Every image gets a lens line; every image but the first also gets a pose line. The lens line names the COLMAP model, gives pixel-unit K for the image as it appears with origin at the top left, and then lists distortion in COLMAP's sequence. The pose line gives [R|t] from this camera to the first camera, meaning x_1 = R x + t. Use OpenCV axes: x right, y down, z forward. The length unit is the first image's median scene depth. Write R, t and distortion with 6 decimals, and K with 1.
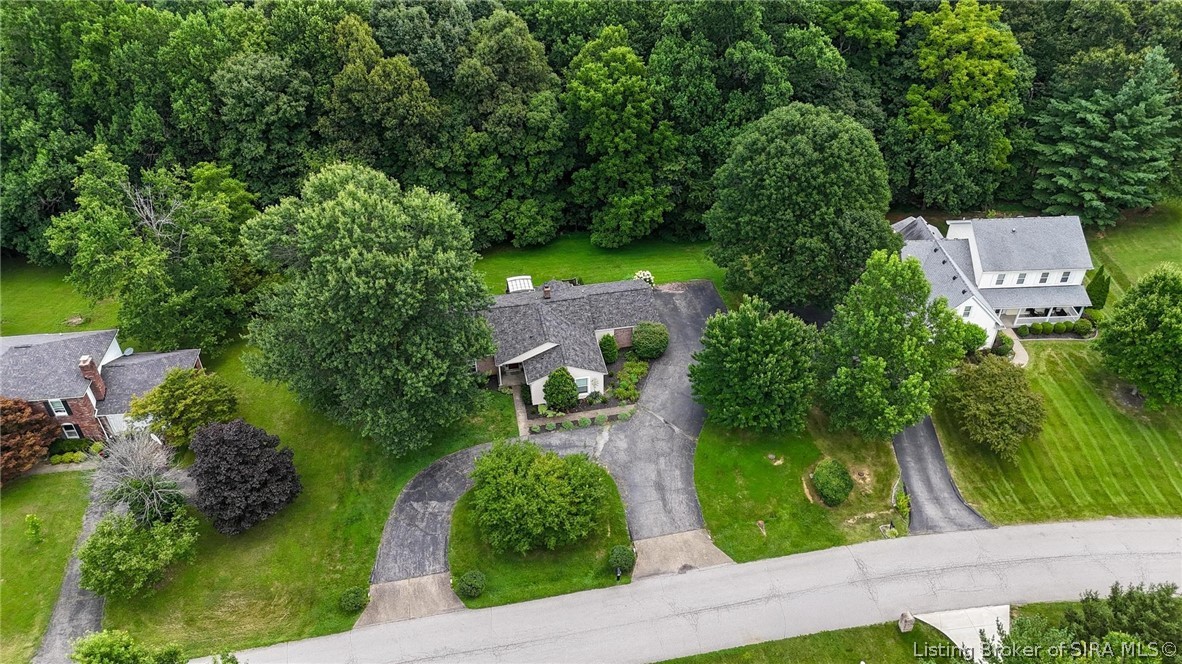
lens RADIAL K [[858.6, 0, 590.5], [0, 858.6, 337.6], [0, 0, 1]] dist [0.093655, -0.122587]
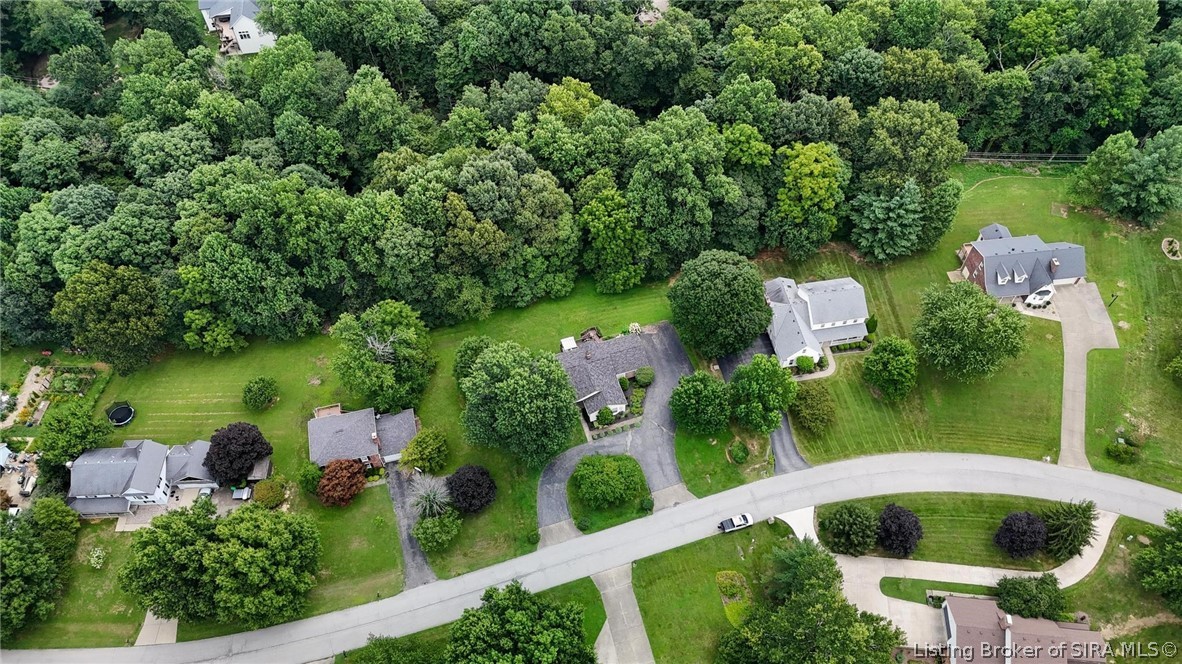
lens RADIAL K [[866.8, 0, 591.0], [0, 866.8, 332.0], [0, 0, 1]] dist [0.112109, -0.136288]
pose [[0.991750, -0.102690, 0.076729, -0.164825], [0.077309, 0.956589, 0.280999, -0.565194], [-0.102254, -0.272749, 0.956636, -0.706795]]
